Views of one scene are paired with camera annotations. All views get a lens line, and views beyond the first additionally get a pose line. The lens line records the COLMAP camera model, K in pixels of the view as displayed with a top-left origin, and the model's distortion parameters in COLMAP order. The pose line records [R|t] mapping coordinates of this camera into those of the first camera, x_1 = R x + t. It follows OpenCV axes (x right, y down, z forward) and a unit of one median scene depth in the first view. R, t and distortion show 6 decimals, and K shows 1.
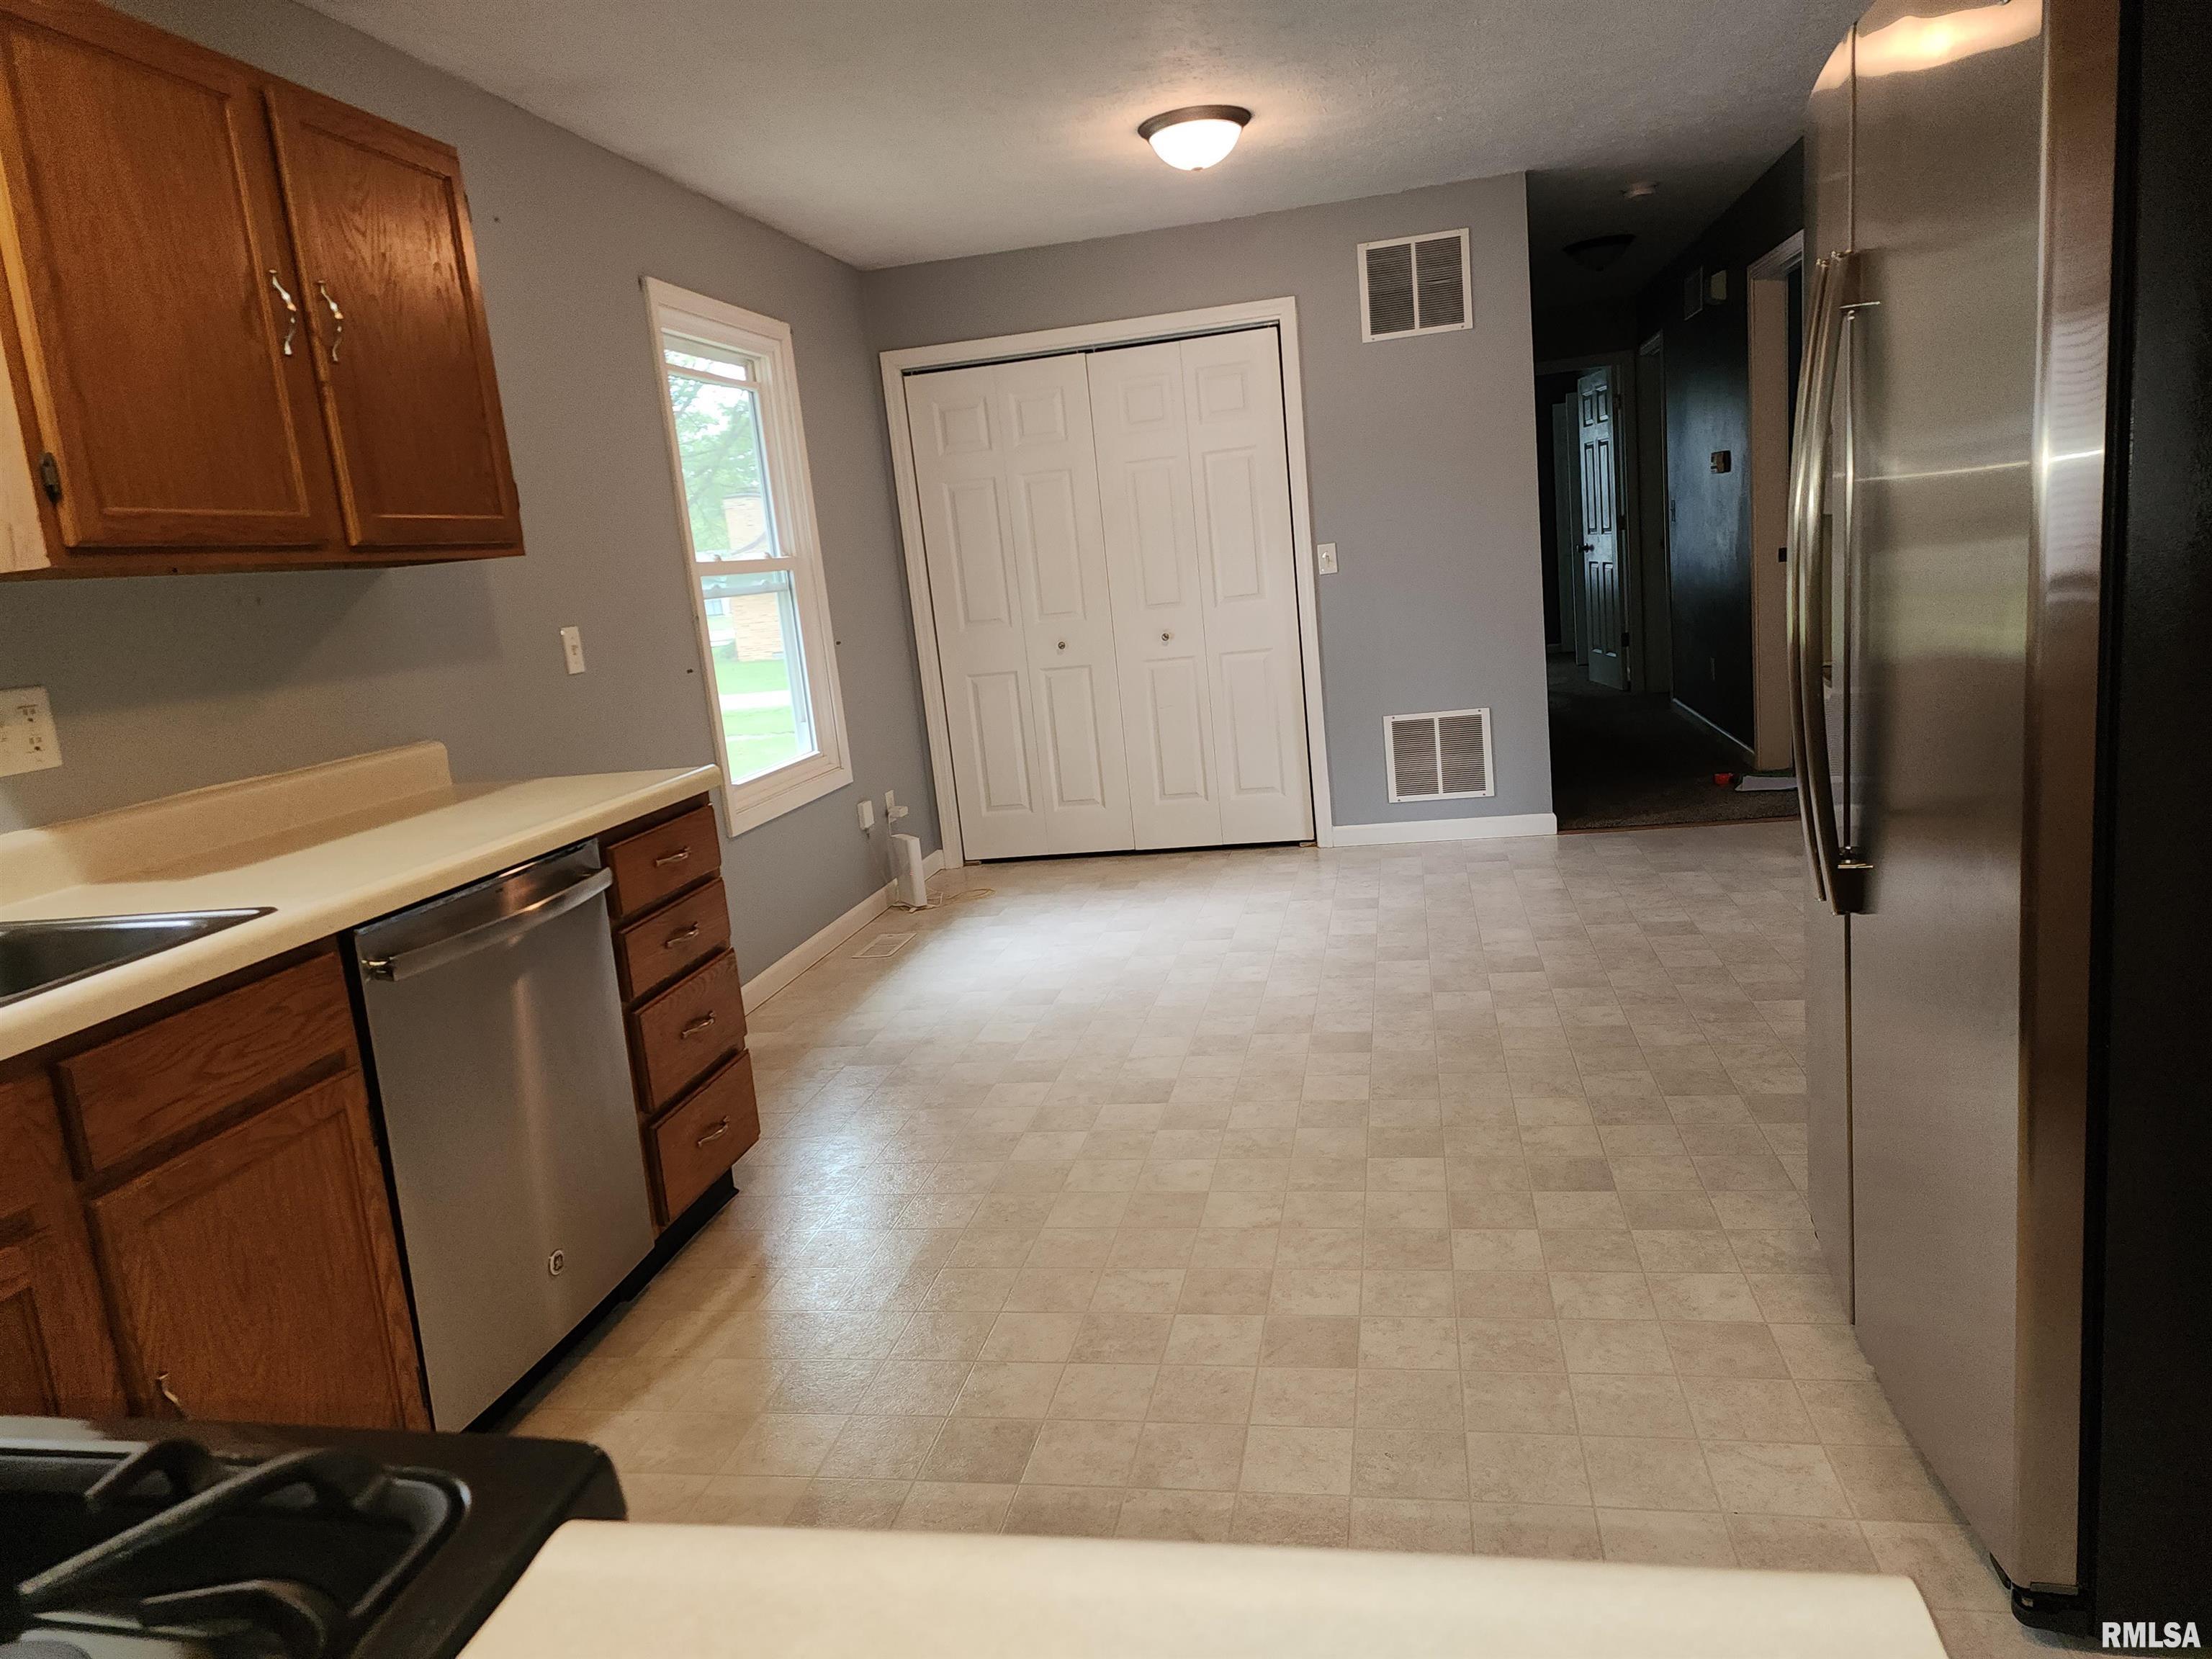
lens RADIAL K [[1480.4, 0, 1108.1], [0, 1480.4, 822.2], [0, 0, 1]] dist [0.077688, -0.059376]
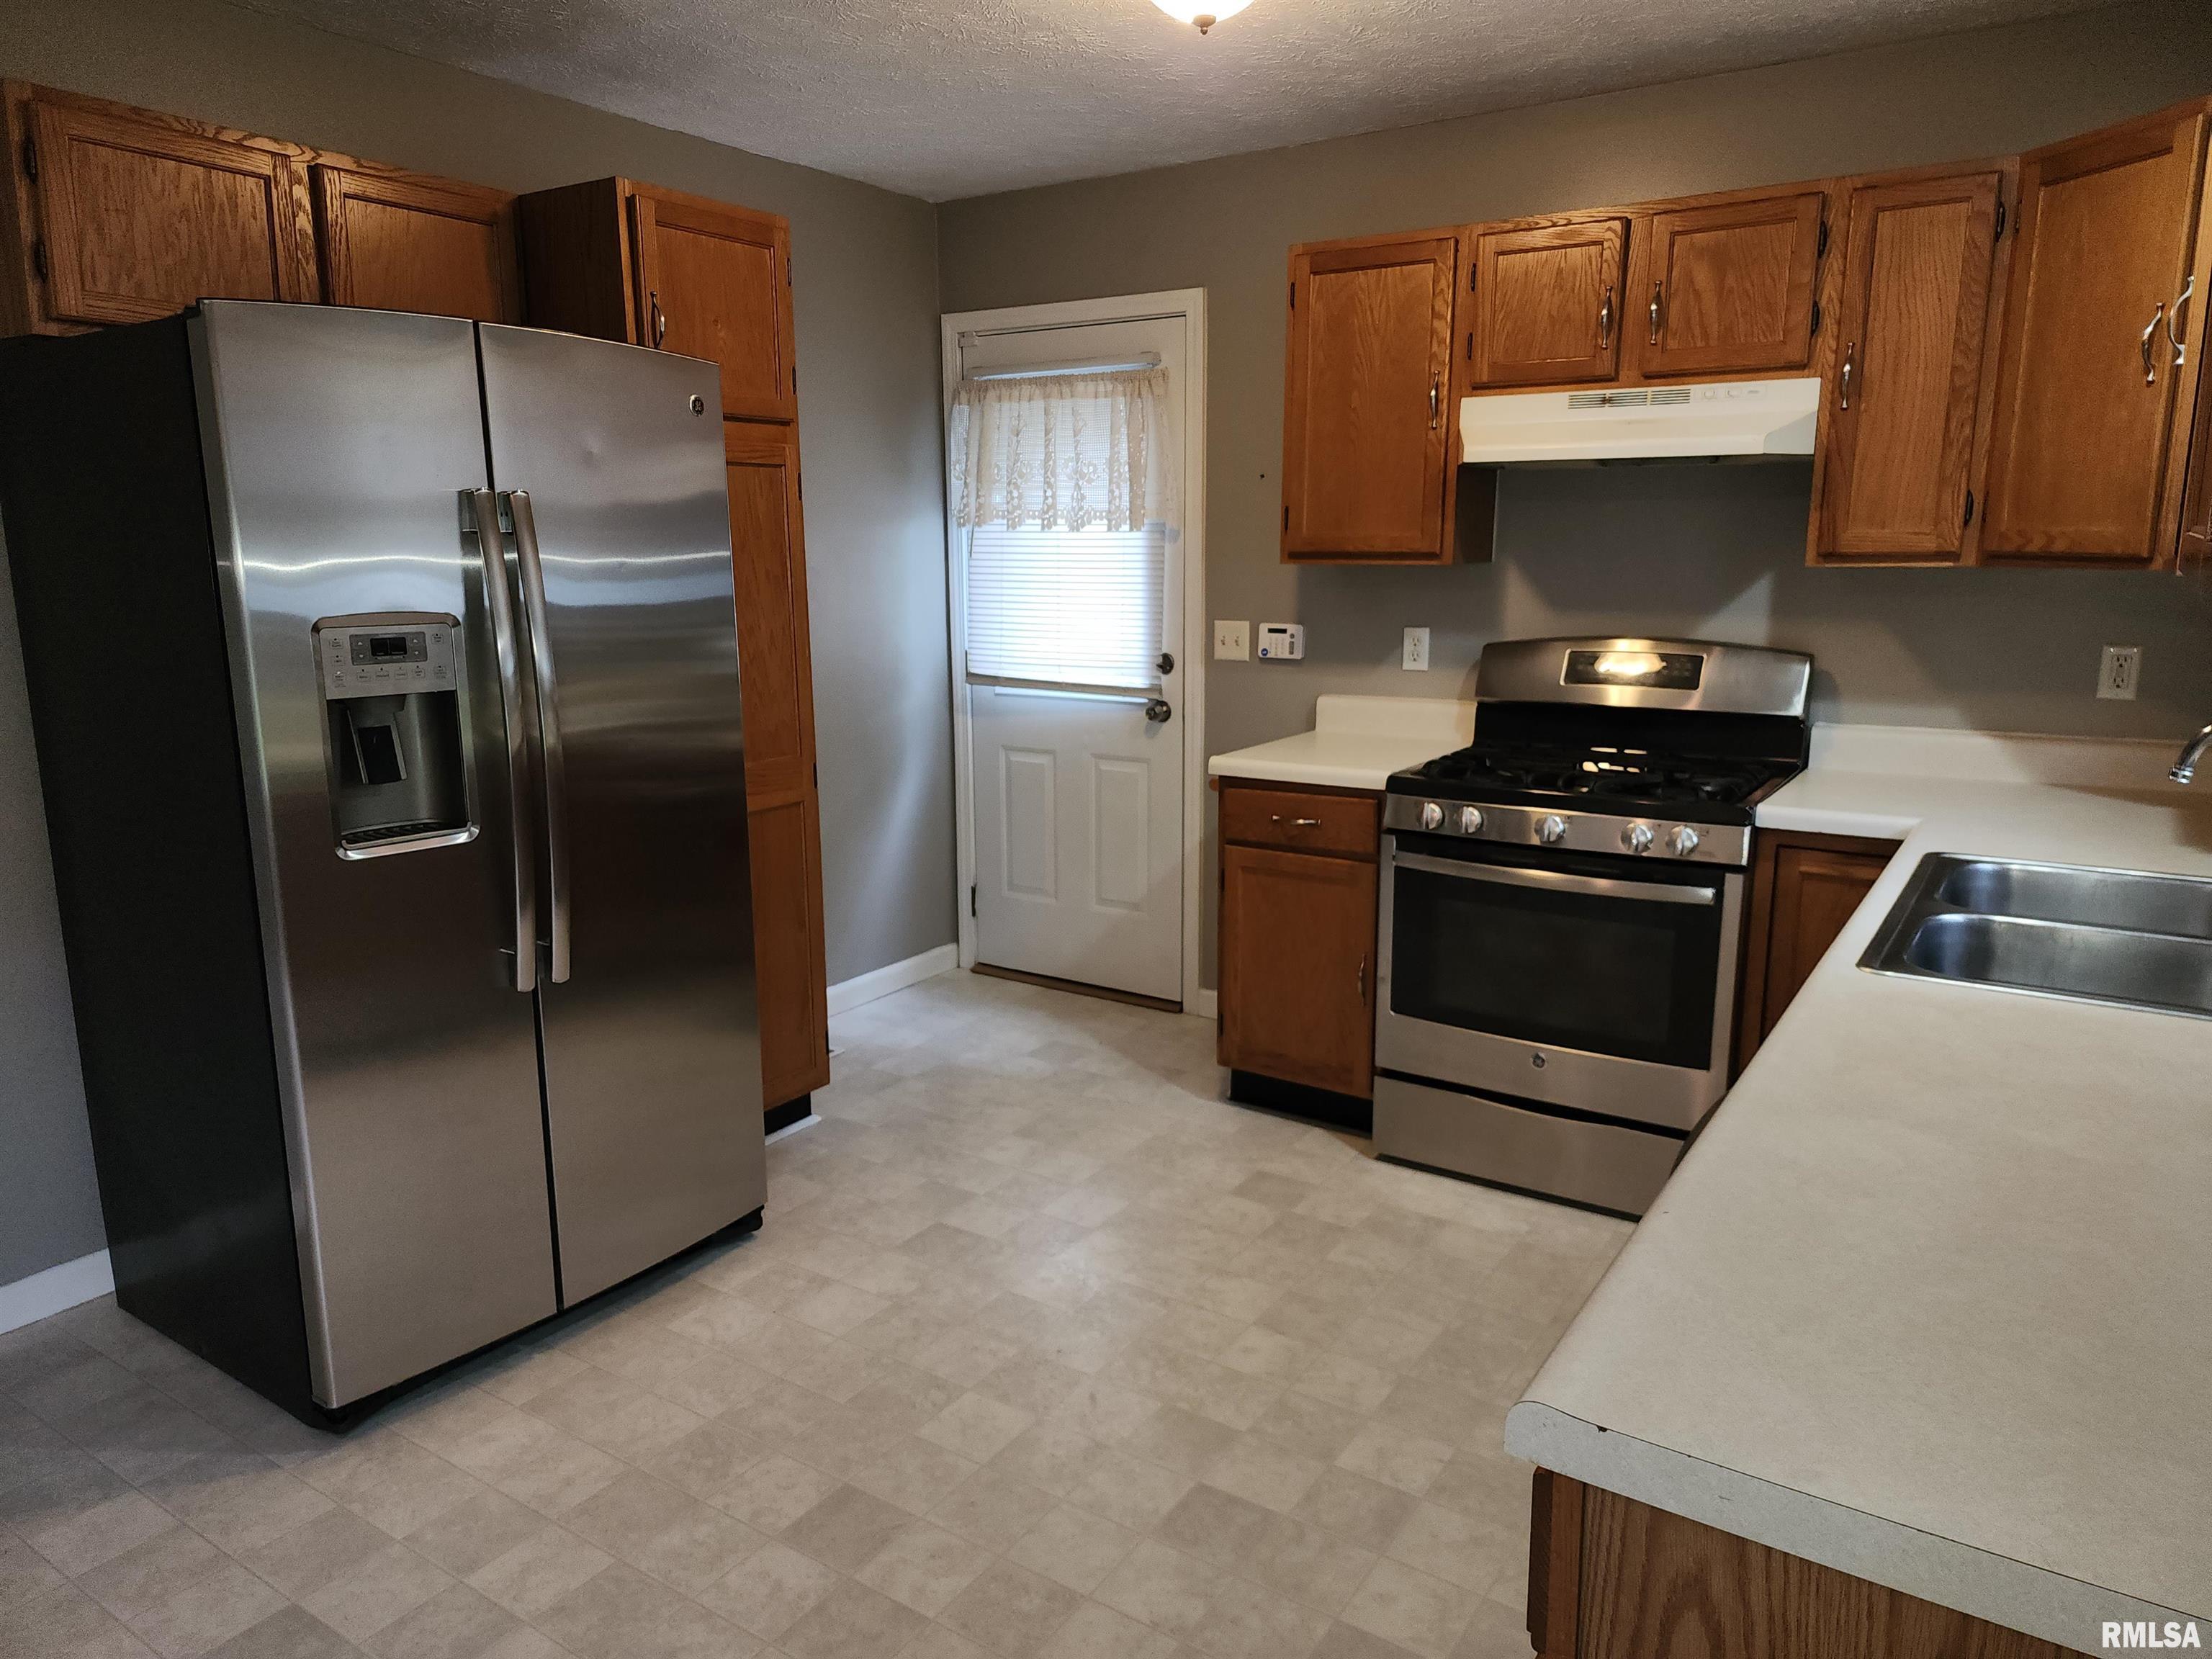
lens RADIAL K [[1480.4, 0, 1108.8], [0, 1480.4, 828.2], [0, 0, 1]] dist [0.077688, -0.059376]
pose [[-0.917936, 0.016563, 0.396383, -0.353453], [0.154171, 0.935493, 0.317936, -0.302800], [-0.365548, 0.352956, -0.861276, 1.425558]]
